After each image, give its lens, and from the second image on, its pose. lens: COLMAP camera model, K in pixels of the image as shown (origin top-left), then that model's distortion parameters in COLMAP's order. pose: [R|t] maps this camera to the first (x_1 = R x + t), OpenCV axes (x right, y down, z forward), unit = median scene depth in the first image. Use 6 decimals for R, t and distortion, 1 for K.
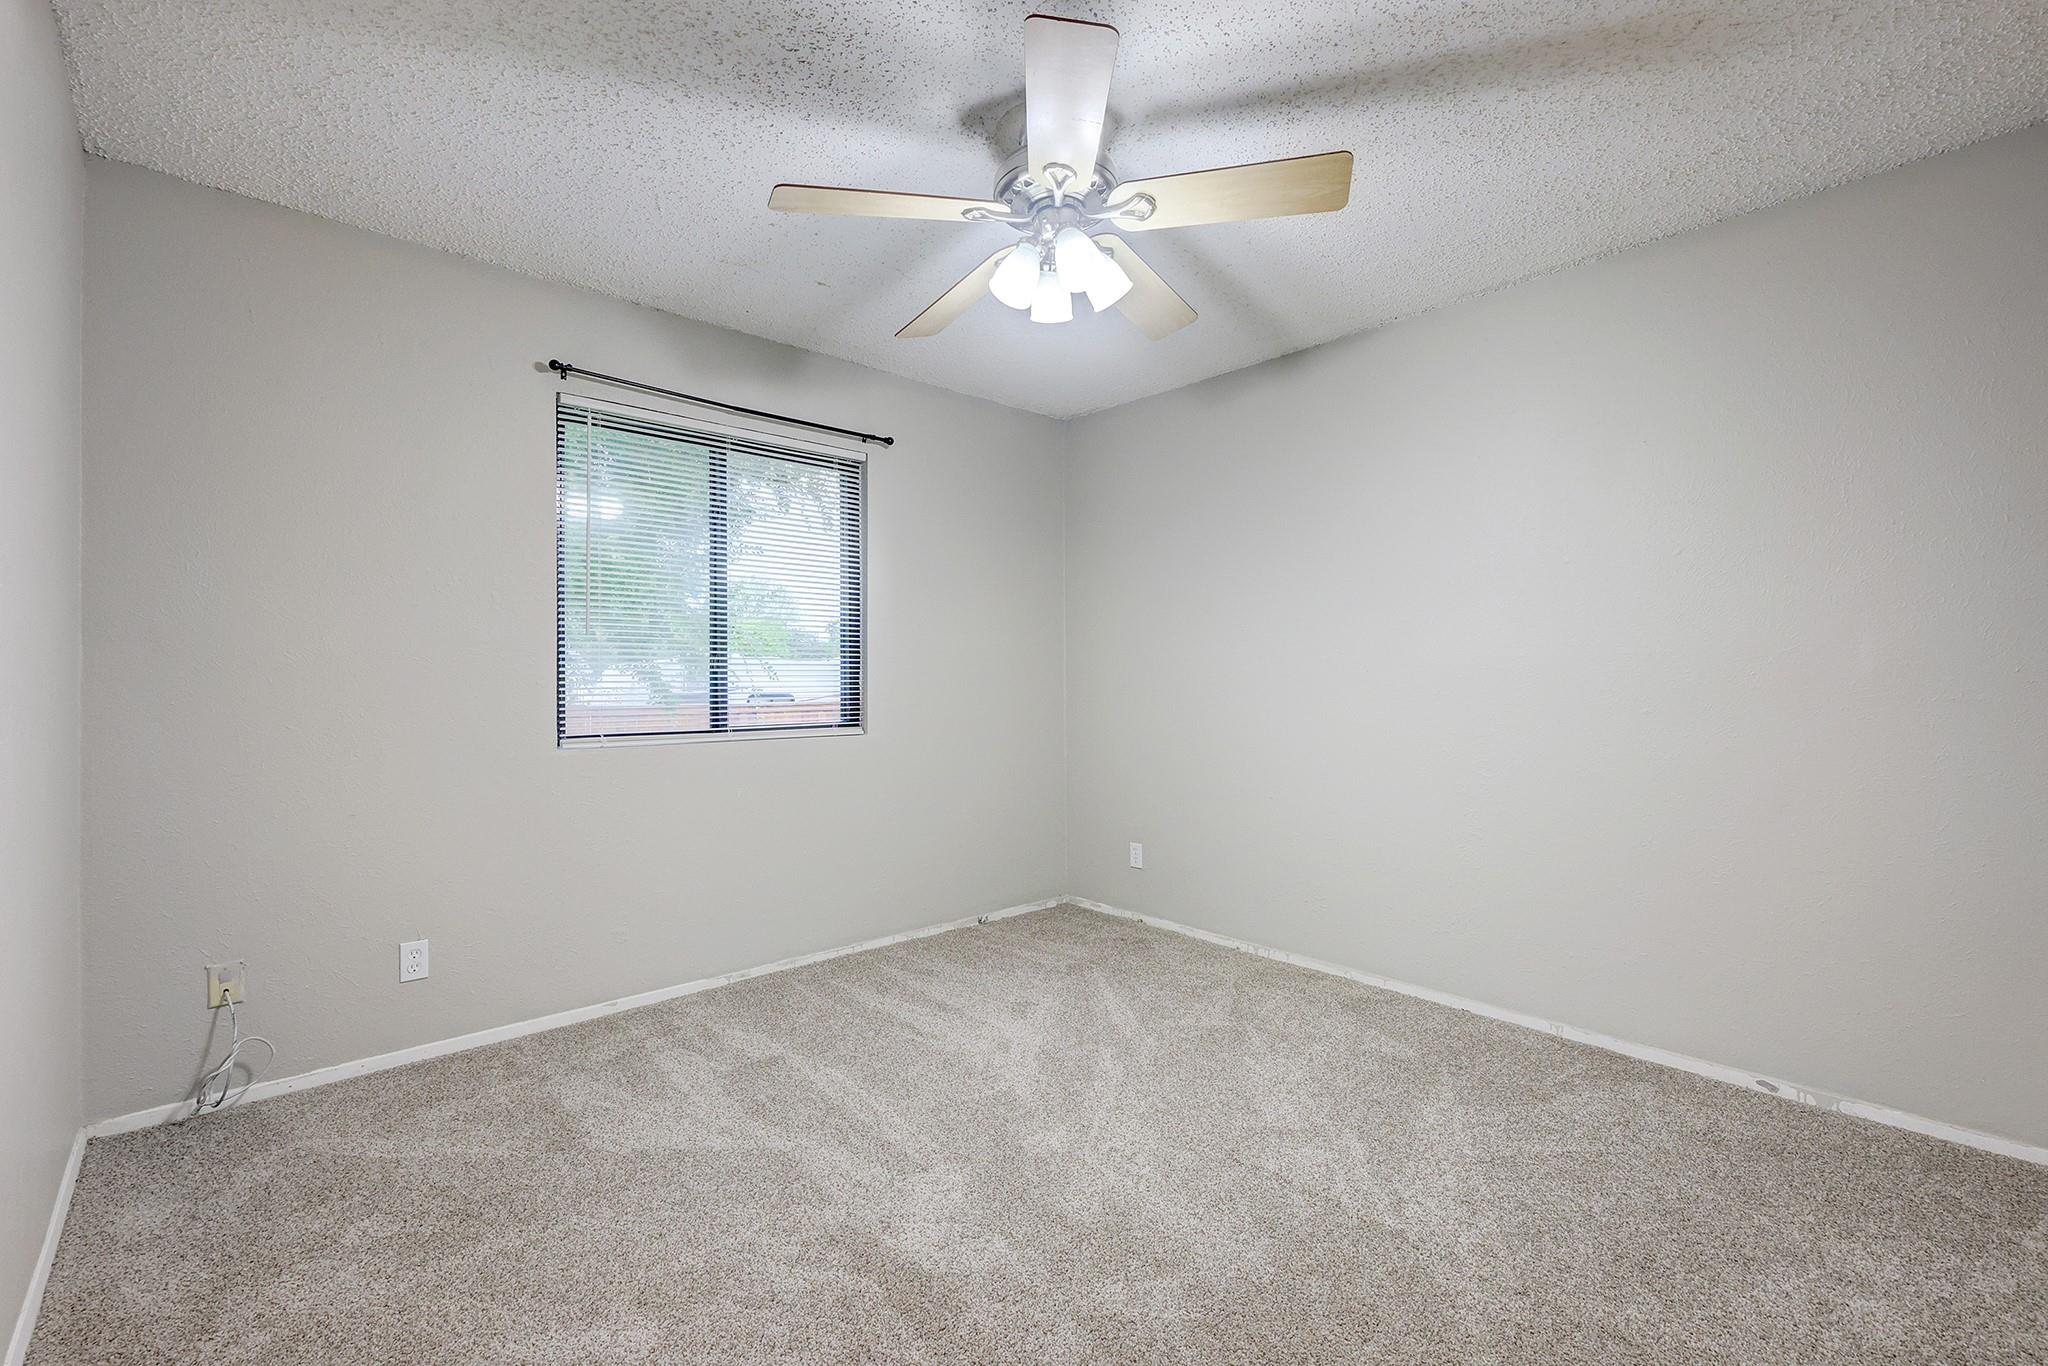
lens RADIAL K [[884.6, 0, 1020.8], [0, 884.6, 684.6], [0, 0, 1]] dist [0.000132, -0.000041]
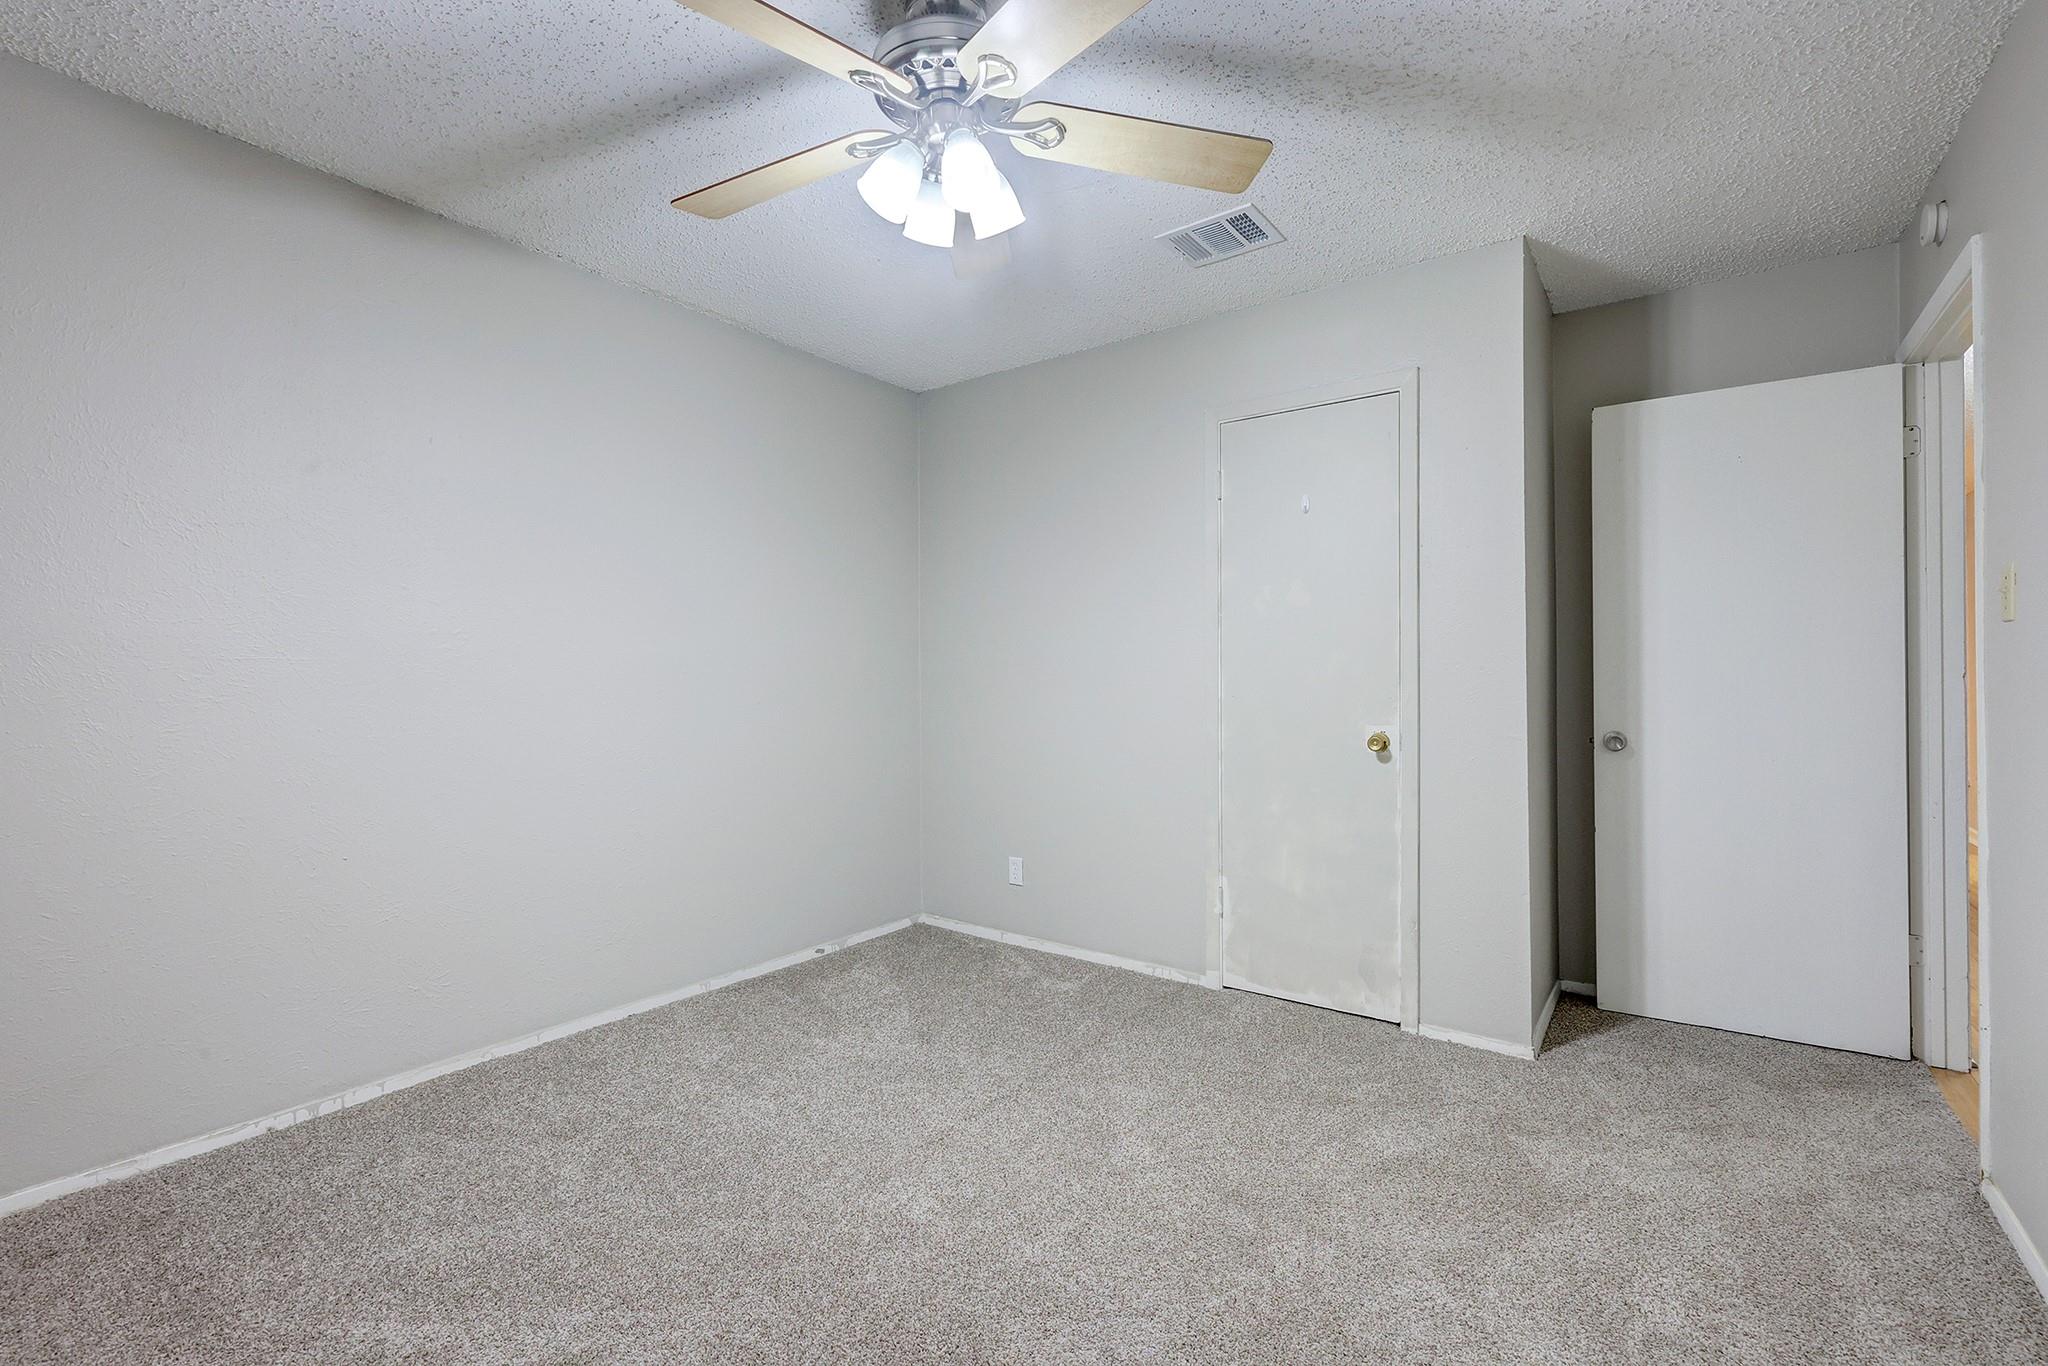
lens RADIAL K [[884.6, 0, 1020.8], [0, 884.6, 673.7], [0, 0, 1]] dist [0.000132, -0.000041]
pose [[-0.195542, -0.000495, 0.980695, -0.511817], [0.002014, 0.999998, 0.000906, -0.007408], [-0.980693, 0.002153, -0.195541, 0.735209]]
